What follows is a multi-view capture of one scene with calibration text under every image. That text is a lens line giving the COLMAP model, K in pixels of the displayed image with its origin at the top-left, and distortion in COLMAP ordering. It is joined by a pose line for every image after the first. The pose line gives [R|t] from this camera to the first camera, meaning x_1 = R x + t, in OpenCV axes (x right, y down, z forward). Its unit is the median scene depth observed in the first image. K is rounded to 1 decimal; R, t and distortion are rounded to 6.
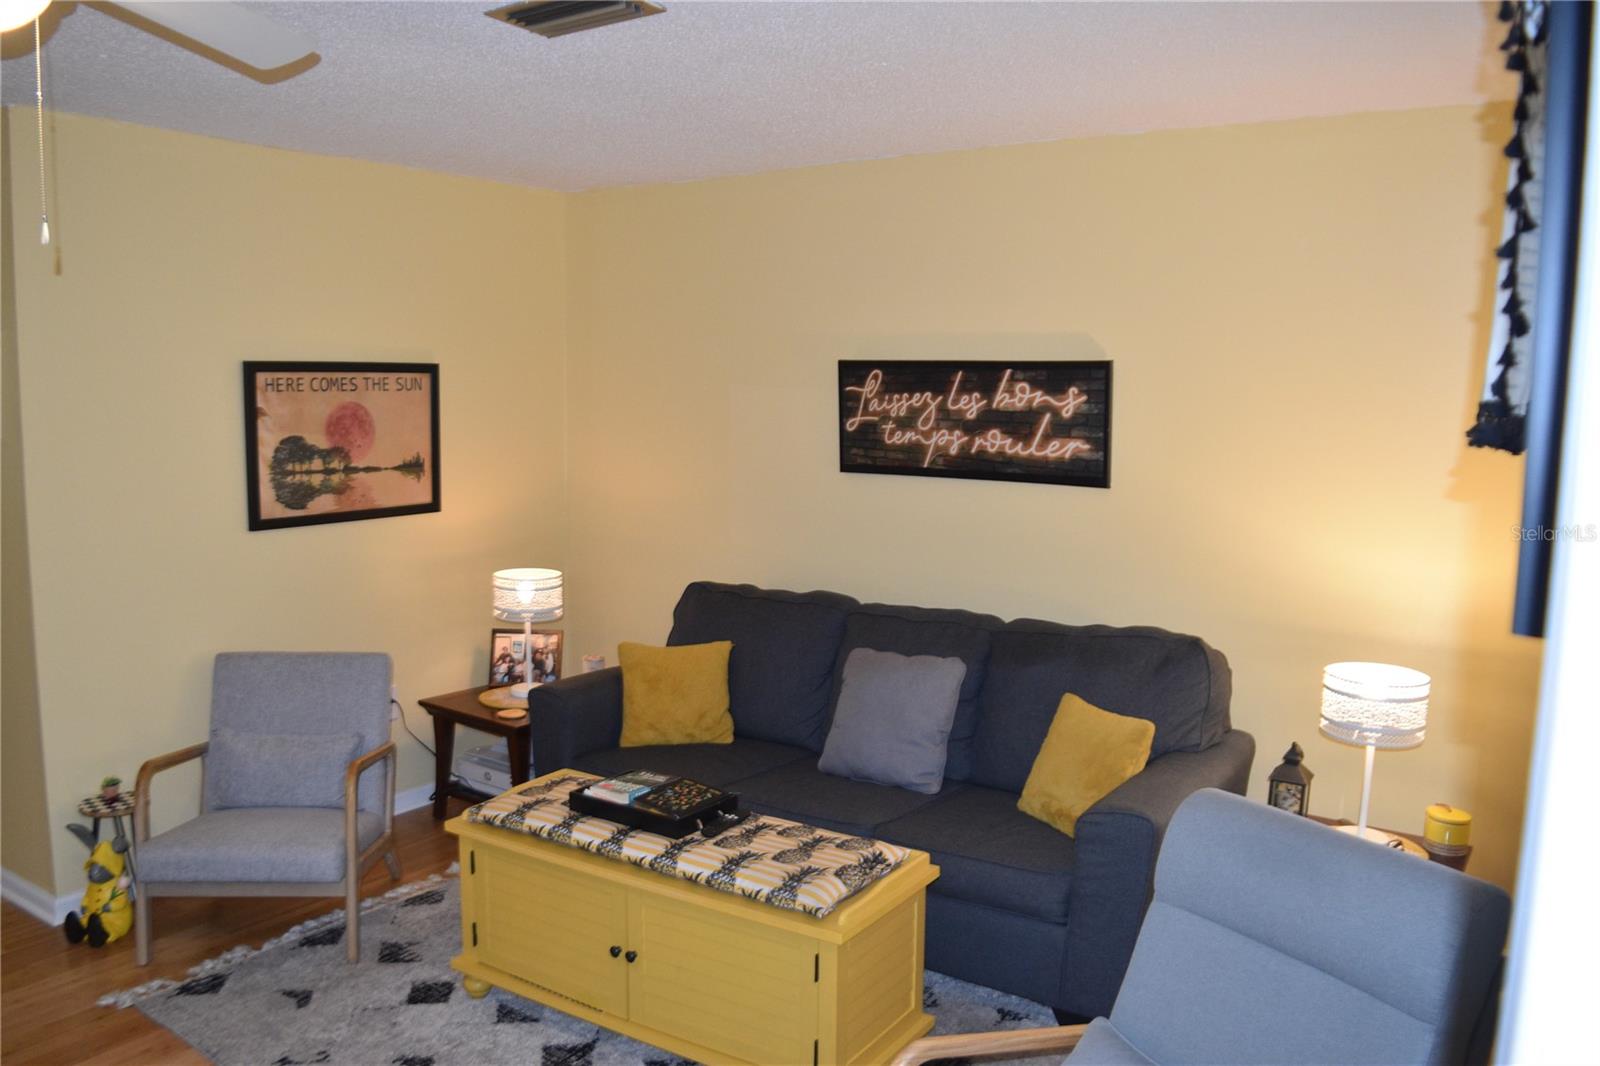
lens RADIAL K [[1252.4, 0, 793.5], [0, 1252.4, 530.0], [0, 0, 1]] dist [-0.095979, 0.022292]
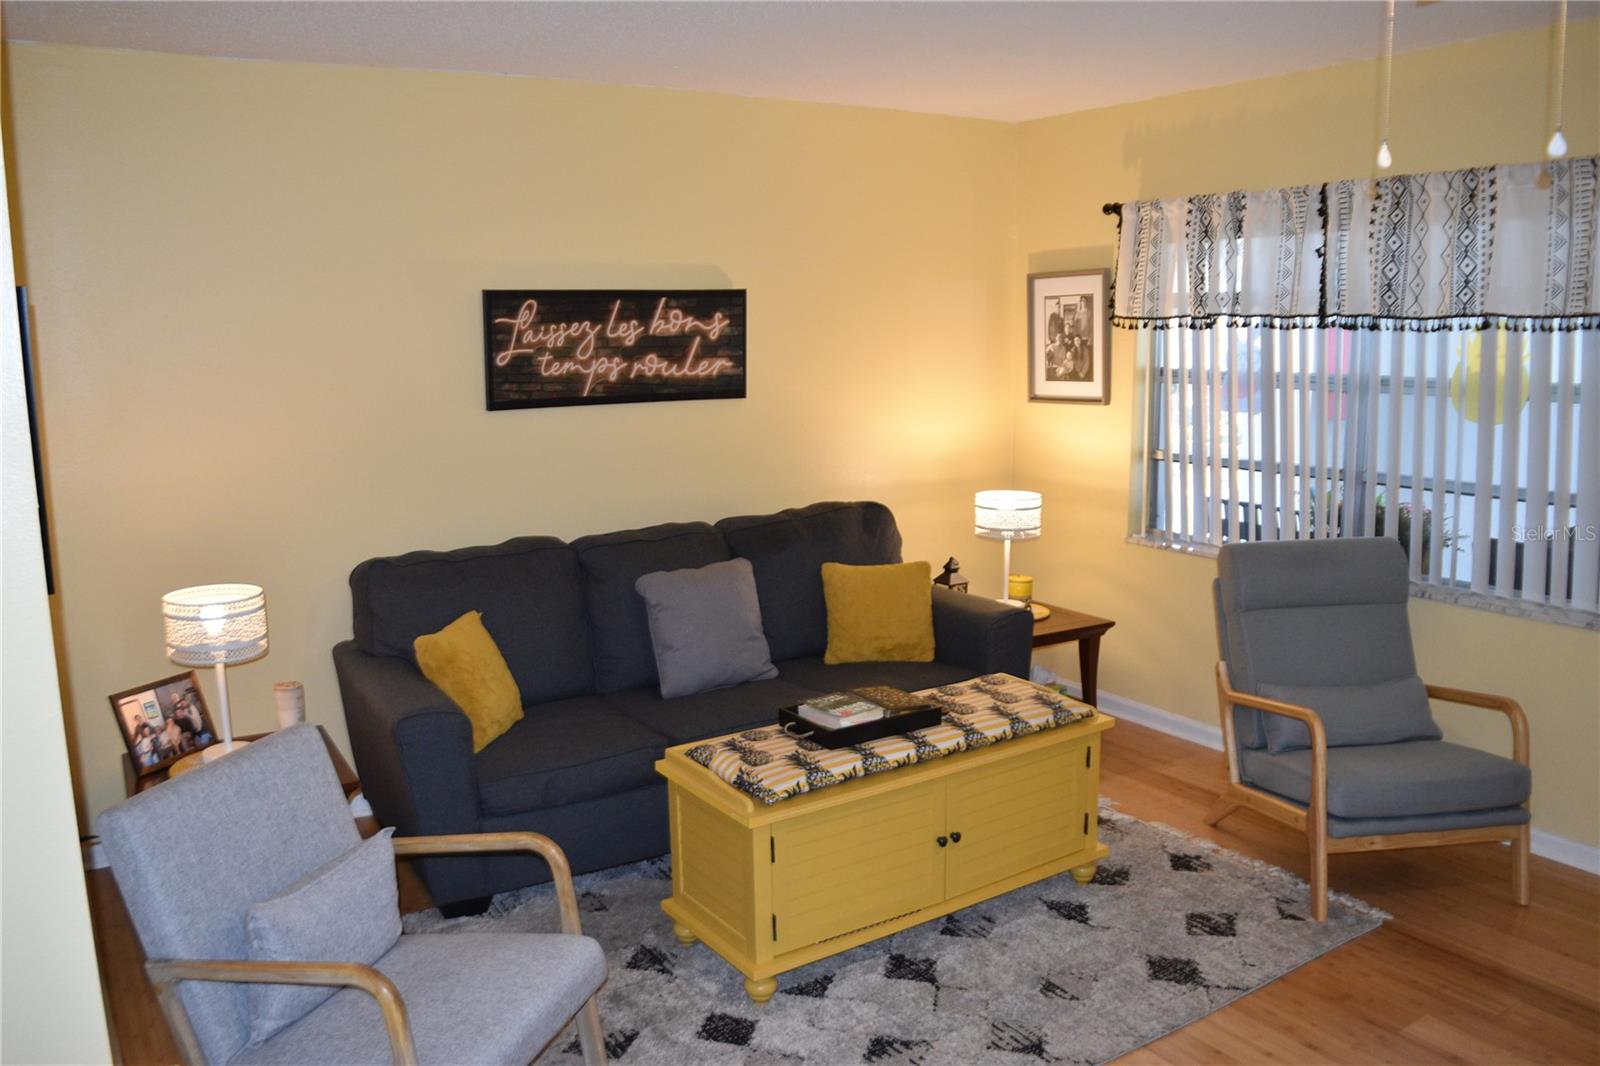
lens RADIAL K [[1252.4, 0, 788.7], [0, 1252.4, 529.5], [0, 0, 1]] dist [-0.095979, 0.022292]
pose [[0.394647, -0.172922, 0.902415, -0.777810], [0.117916, 0.983542, 0.136901, -0.064308], [-0.911235, 0.052382, 0.408542, 0.453647]]
